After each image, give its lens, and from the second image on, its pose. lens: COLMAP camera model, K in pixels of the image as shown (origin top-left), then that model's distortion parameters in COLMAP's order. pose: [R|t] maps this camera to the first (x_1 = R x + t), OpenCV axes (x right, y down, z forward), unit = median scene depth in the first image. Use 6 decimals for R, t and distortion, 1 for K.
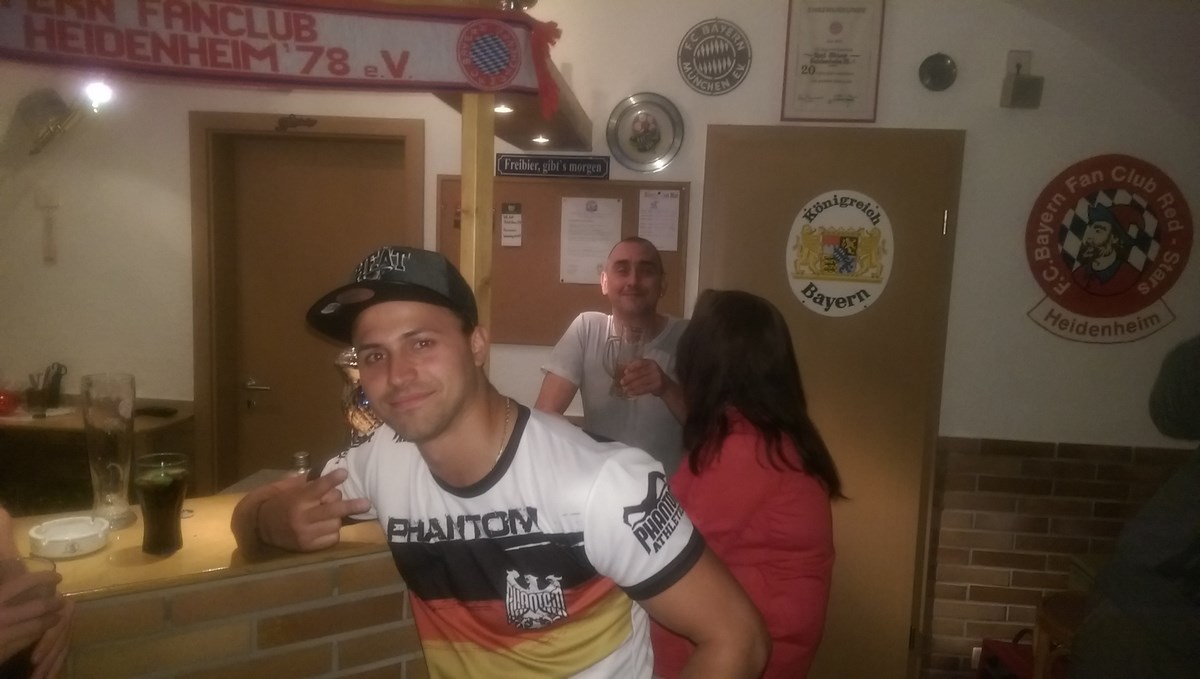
lens RADIAL K [[853.0, 0, 596.1], [0, 853.0, 338.1], [0, 0, 1]] dist [0.080470, -0.095835]
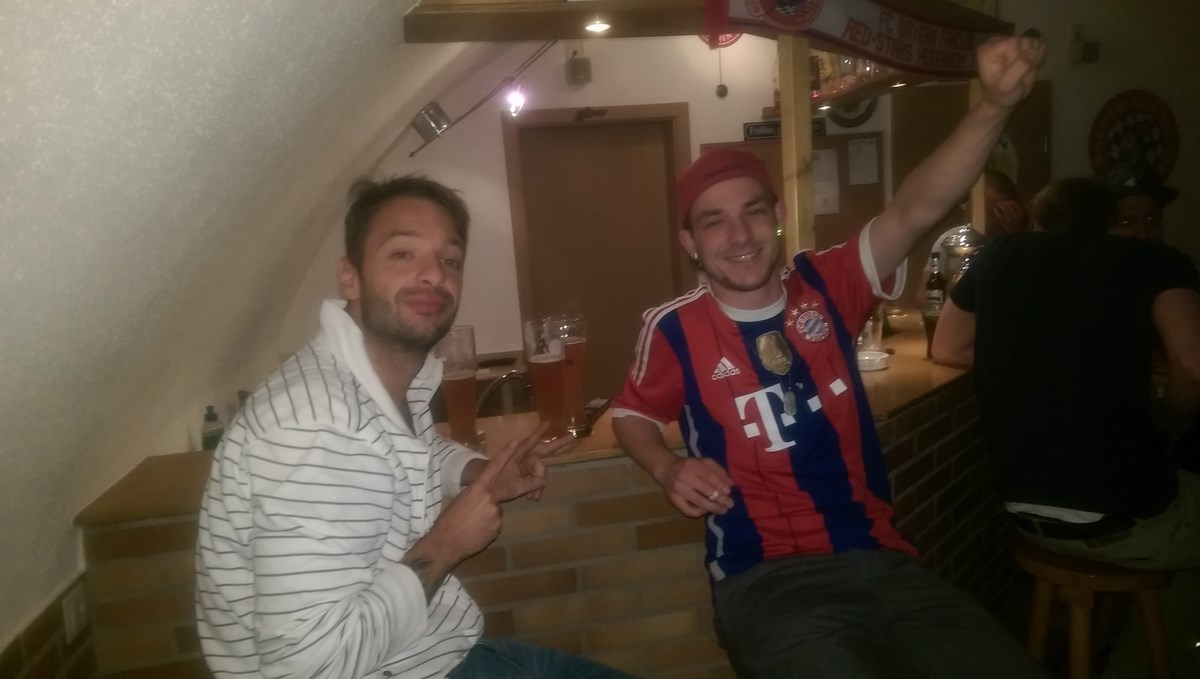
lens RADIAL K [[861.8, 0, 588.7], [0, 861.8, 340.6], [0, 0, 1]] dist [0.018233, -0.026042]
pose [[0.957063, -0.147523, 0.249535, -0.750418], [0.140558, 0.989021, 0.045607, 0.020149], [-0.253523, -0.008574, 0.967291, -0.226967]]
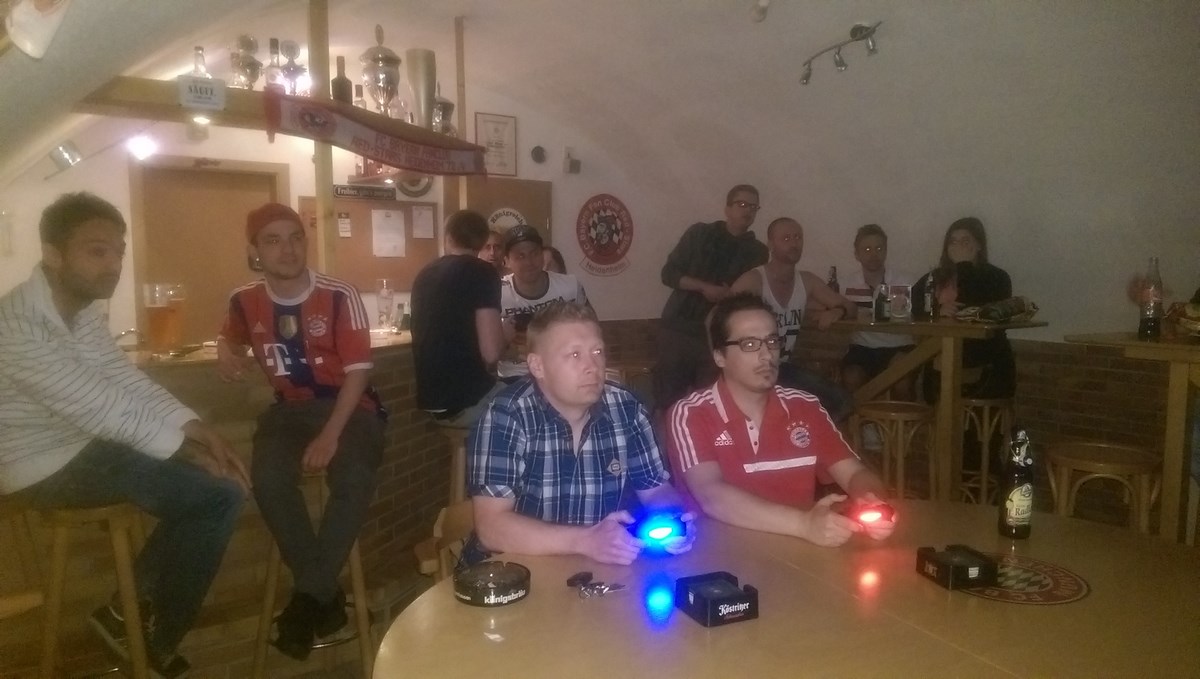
lens RADIAL K [[853.0, 0, 607.7], [0, 853.0, 356.9], [0, 0, 1]] dist [0.080470, -0.095835]
pose [[0.771852, -0.103044, 0.627396, -0.869672], [0.095320, 0.994381, 0.046051, 0.116601], [-0.628616, 0.024259, 0.777337, -0.770452]]
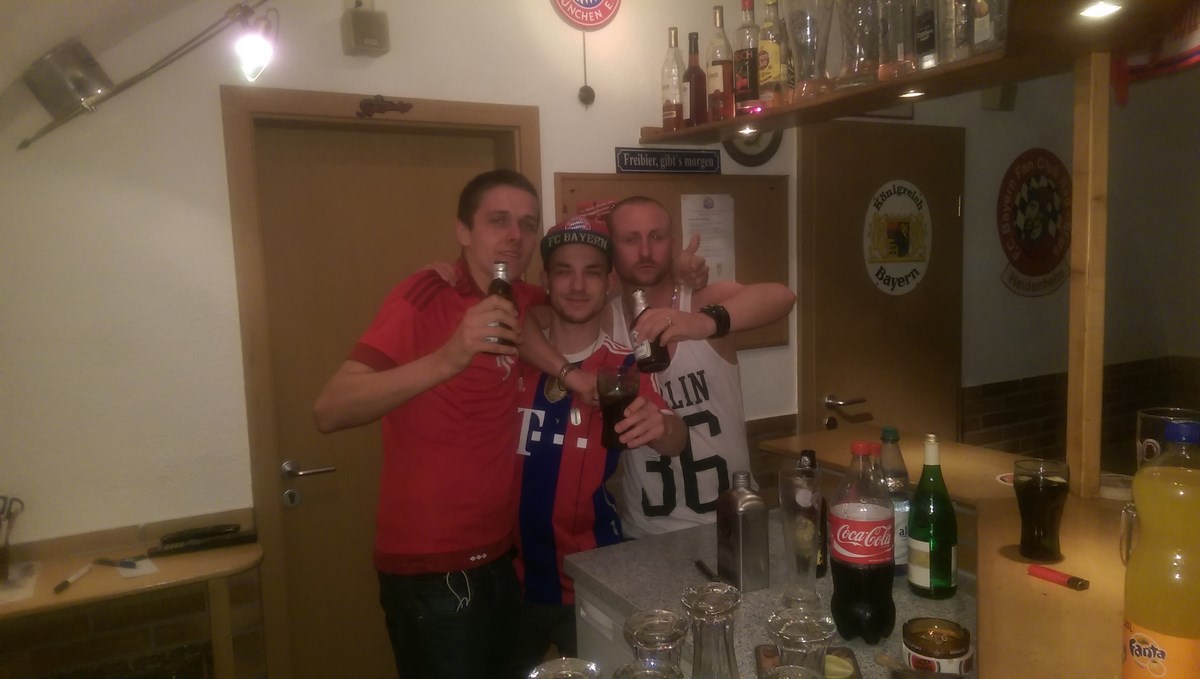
lens RADIAL K [[853.0, 0, 600.1], [0, 853.0, 336.0], [0, 0, 1]] dist [0.080470, -0.095835]
pose [[0.826036, -0.119170, 0.550875, -0.663605], [0.123084, 0.991942, 0.030021, -0.053773], [-0.550013, 0.043005, 0.834048, 0.294804]]
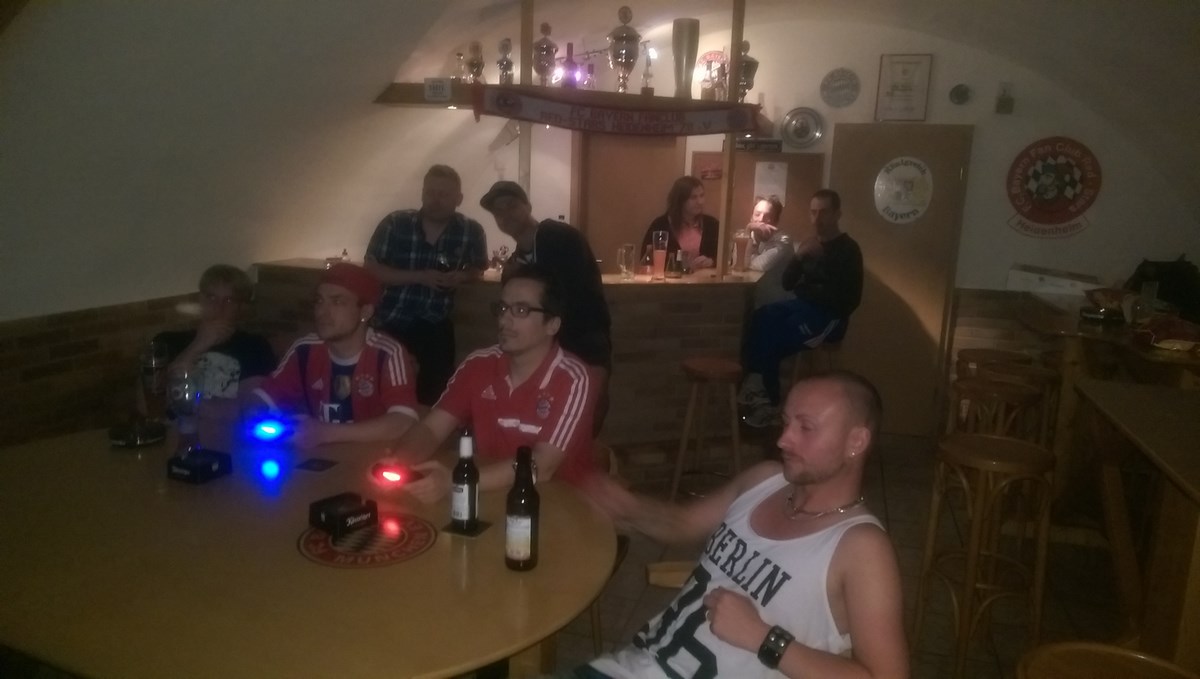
lens RADIAL K [[853.0, 0, 594.4], [0, 853.0, 339.7], [0, 0, 1]] dist [0.080470, -0.095835]
pose [[0.978945, 0.034693, -0.201155, 0.006464], [-0.021471, 0.997485, 0.067543, 0.120092], [0.202992, -0.061802, 0.977228, -1.052072]]
